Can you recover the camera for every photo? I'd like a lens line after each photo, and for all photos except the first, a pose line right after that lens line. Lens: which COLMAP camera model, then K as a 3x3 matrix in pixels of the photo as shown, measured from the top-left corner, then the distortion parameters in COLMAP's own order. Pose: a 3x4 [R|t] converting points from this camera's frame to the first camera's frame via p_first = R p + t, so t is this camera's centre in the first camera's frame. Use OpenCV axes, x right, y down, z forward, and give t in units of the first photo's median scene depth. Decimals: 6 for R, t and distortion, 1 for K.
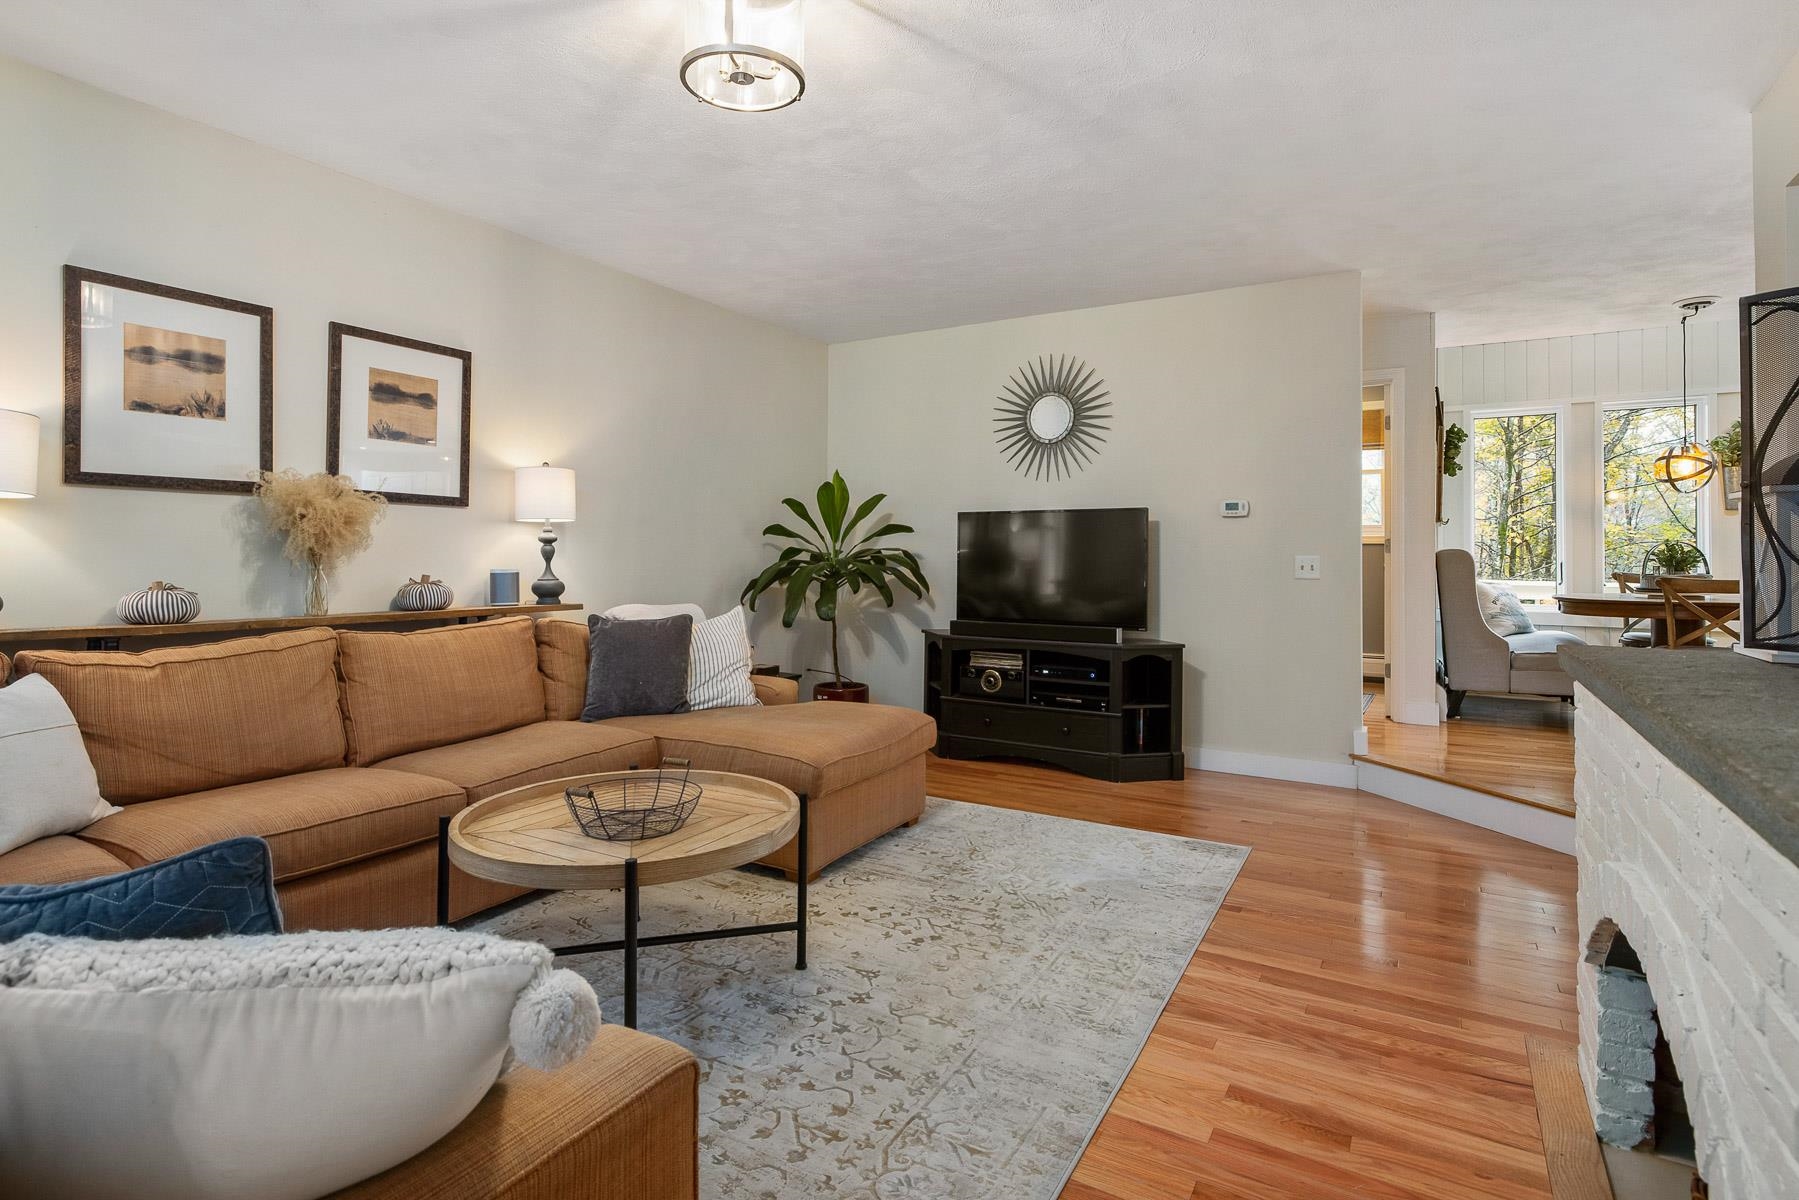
lens RADIAL K [[880.5, 0, 865.4], [0, 880.5, 547.3], [0, 0, 1]] dist [-0.006129, 0.000071]
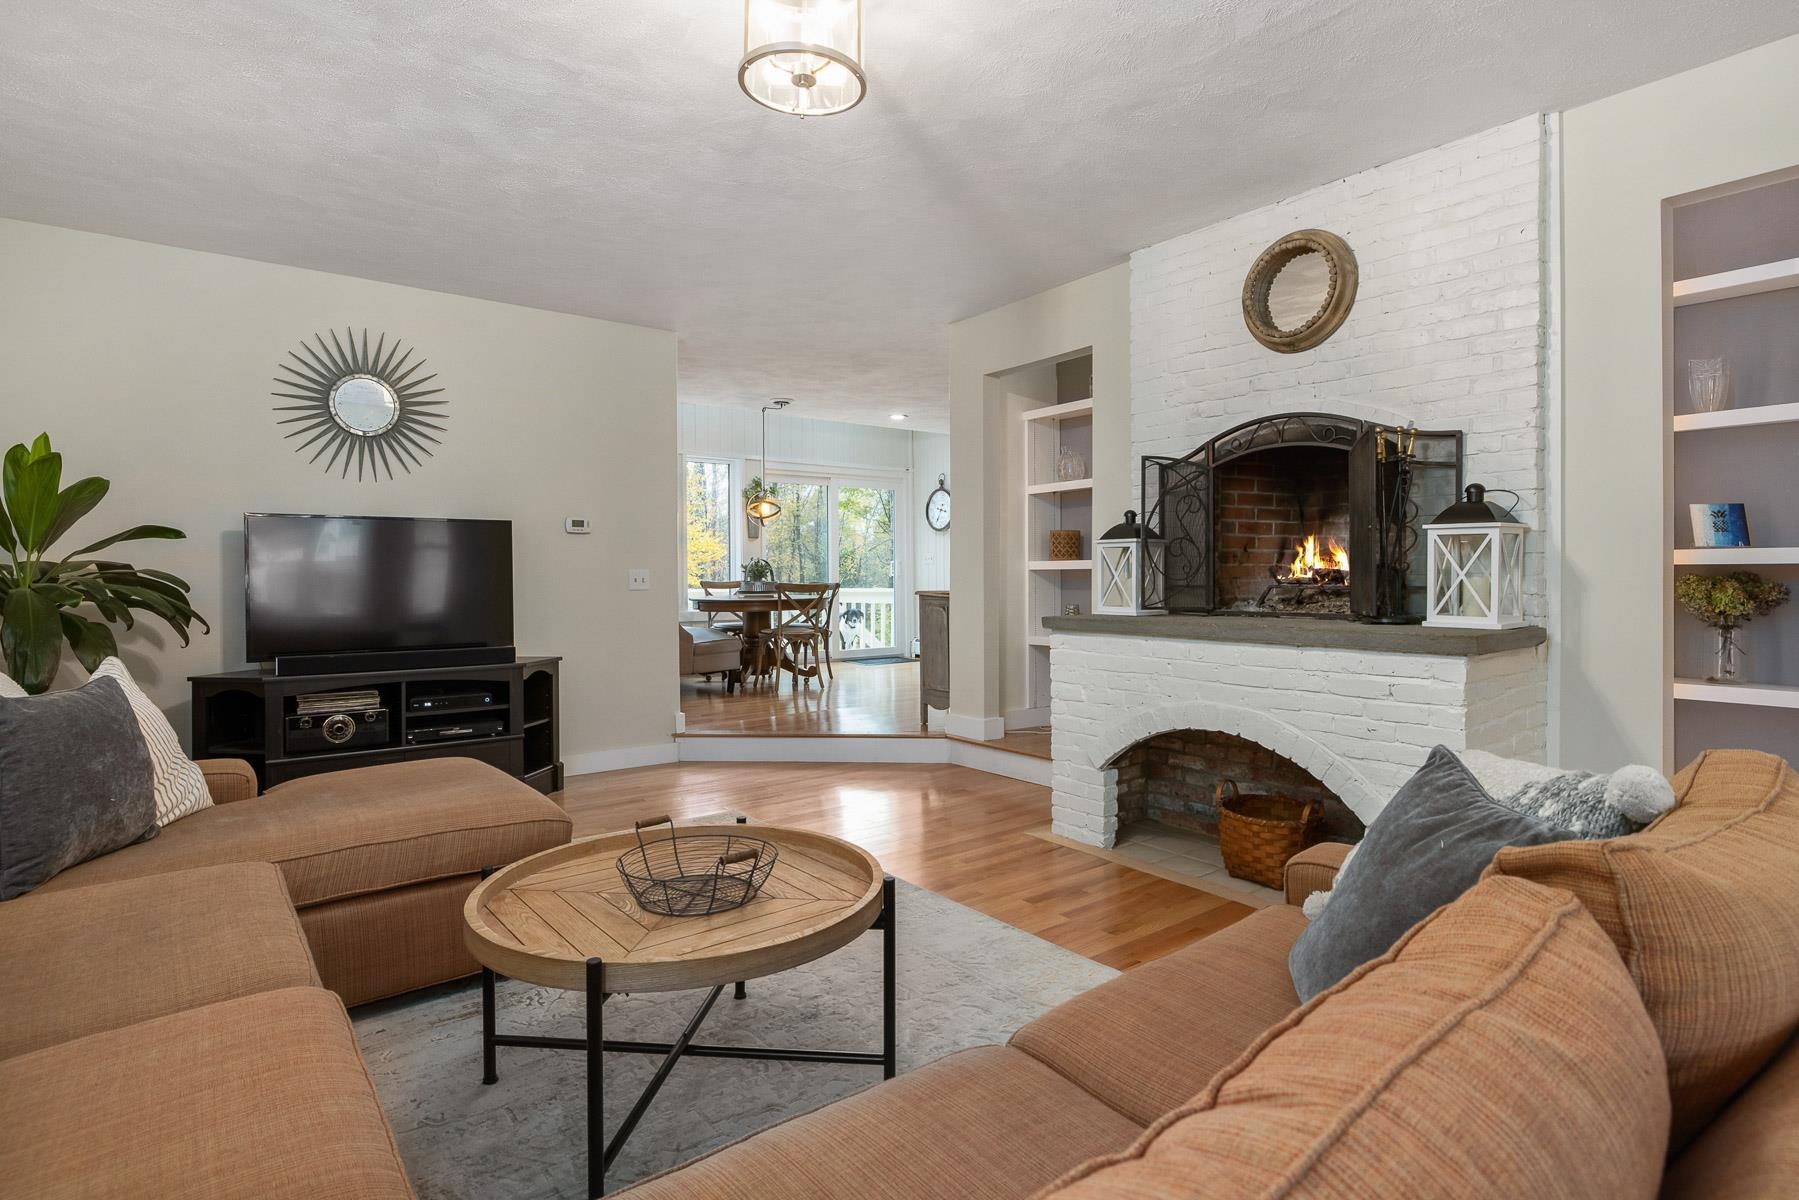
lens RADIAL K [[920.8, 0, 902.4], [0, 920.8, 589.2], [0, 0, 1]] dist [0.003625, 0.000412]
pose [[0.341620, -0.024281, 0.939525, -0.495128], [-0.008896, 0.999538, 0.029067, -0.003283], [-0.939796, -0.018288, 0.341246, 0.254722]]
